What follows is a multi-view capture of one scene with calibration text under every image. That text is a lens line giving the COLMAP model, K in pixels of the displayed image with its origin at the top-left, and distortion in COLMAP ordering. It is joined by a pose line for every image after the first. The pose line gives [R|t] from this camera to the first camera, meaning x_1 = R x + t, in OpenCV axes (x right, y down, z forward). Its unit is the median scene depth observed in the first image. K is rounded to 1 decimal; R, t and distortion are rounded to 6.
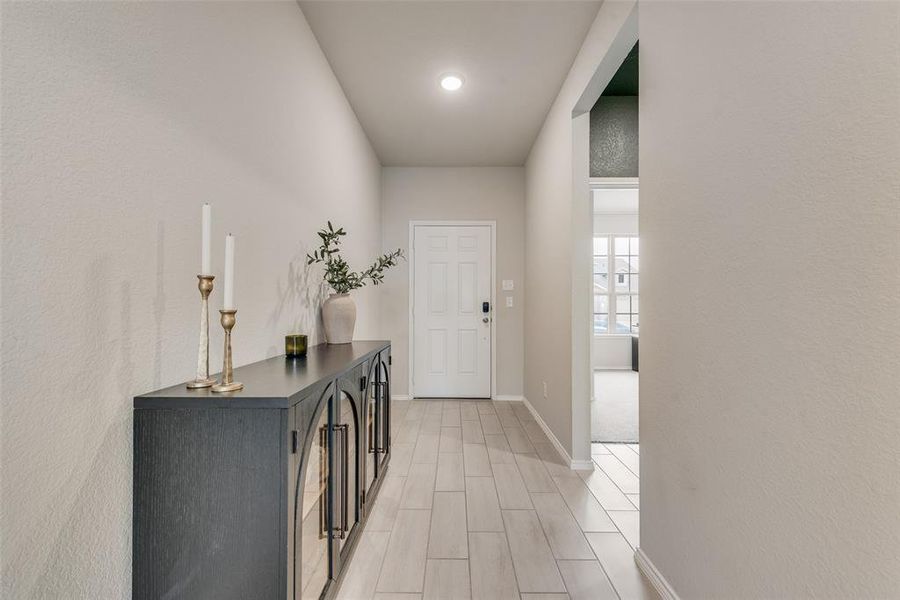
lens RADIAL K [[354.9, 0, 450.0], [0, 354.9, 302.0], [0, 0, 1]] dist [0.003300, -0.000020]
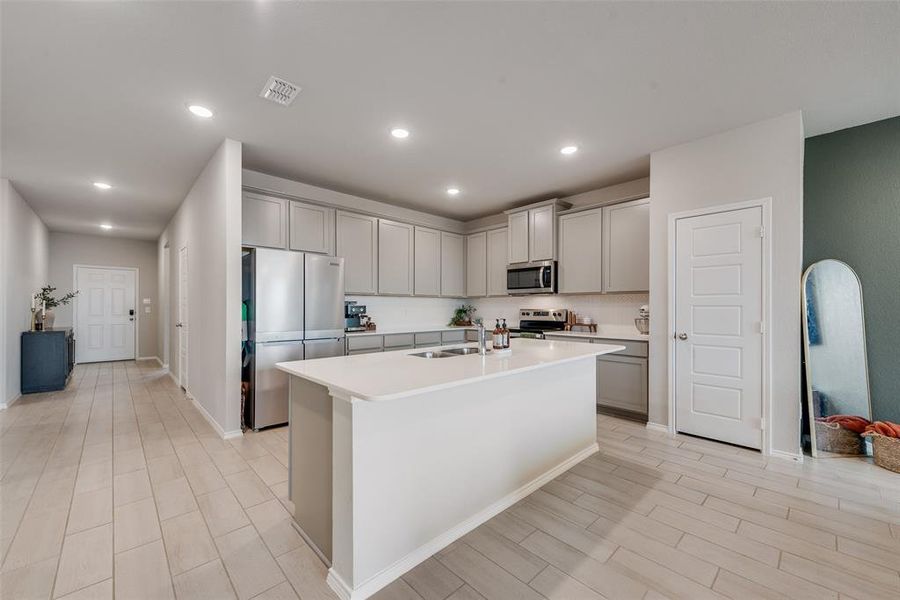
lens RADIAL K [[354.9, 0, 448.6], [0, 354.9, 303.7], [0, 0, 1]] dist [0.003300, -0.000020]
pose [[0.715583, 0.005563, 0.698506, -0.017768], [-0.006828, 0.999976, -0.000969, -0.044922], [-0.698495, -0.004076, 0.715604, -1.656683]]
